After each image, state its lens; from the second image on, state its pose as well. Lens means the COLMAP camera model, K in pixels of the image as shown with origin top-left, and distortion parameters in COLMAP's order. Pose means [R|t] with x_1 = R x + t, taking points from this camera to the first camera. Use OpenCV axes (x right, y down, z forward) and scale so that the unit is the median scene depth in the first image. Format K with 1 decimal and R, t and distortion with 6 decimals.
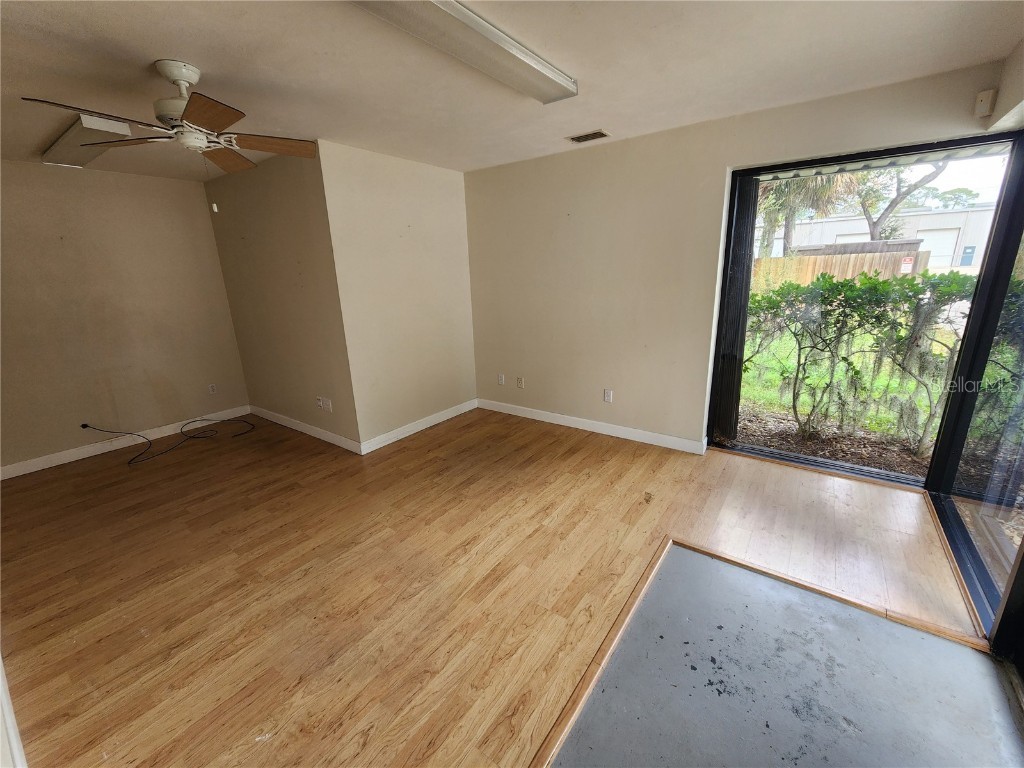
lens RADIAL K [[421.3, 0, 512.7], [0, 421.3, 385.0], [0, 0, 1]] dist [0.000496, -0.000234]
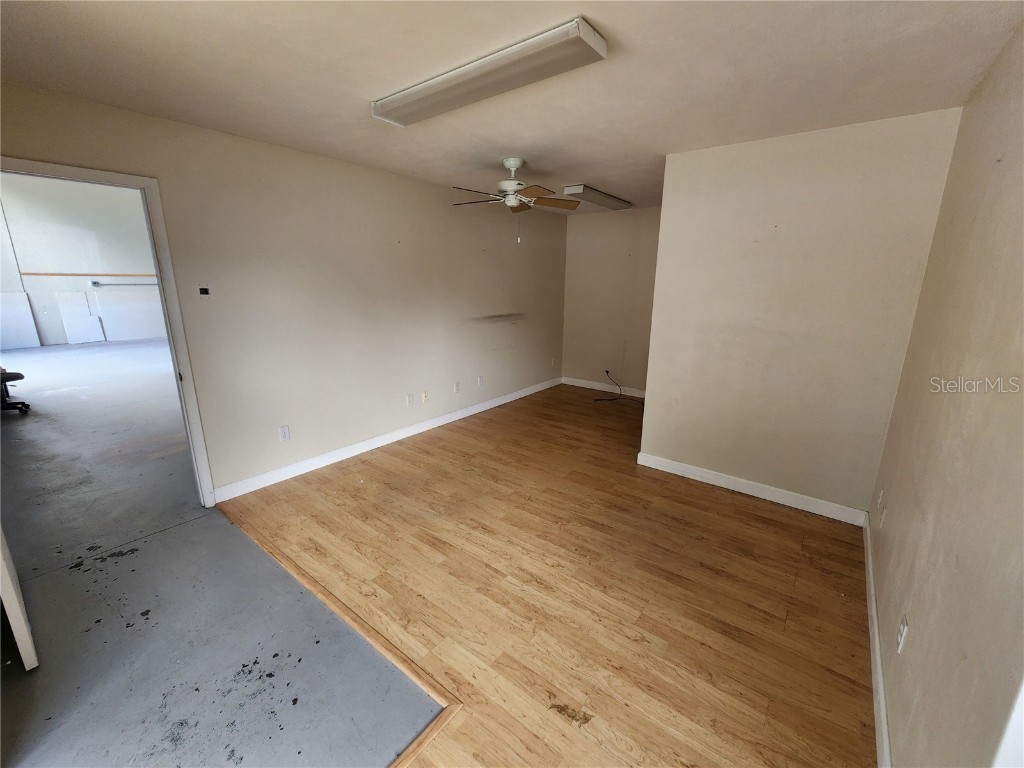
lens RADIAL K [[421.3, 0, 512.7], [0, 421.3, 385.0], [0, 0, 1]] dist [0.000496, -0.000234]
pose [[-0.035247, 0.272607, -0.961480, 0.860688], [-0.275751, 0.922077, 0.271544, -0.298706], [0.960583, 0.274700, 0.042671, 0.918941]]
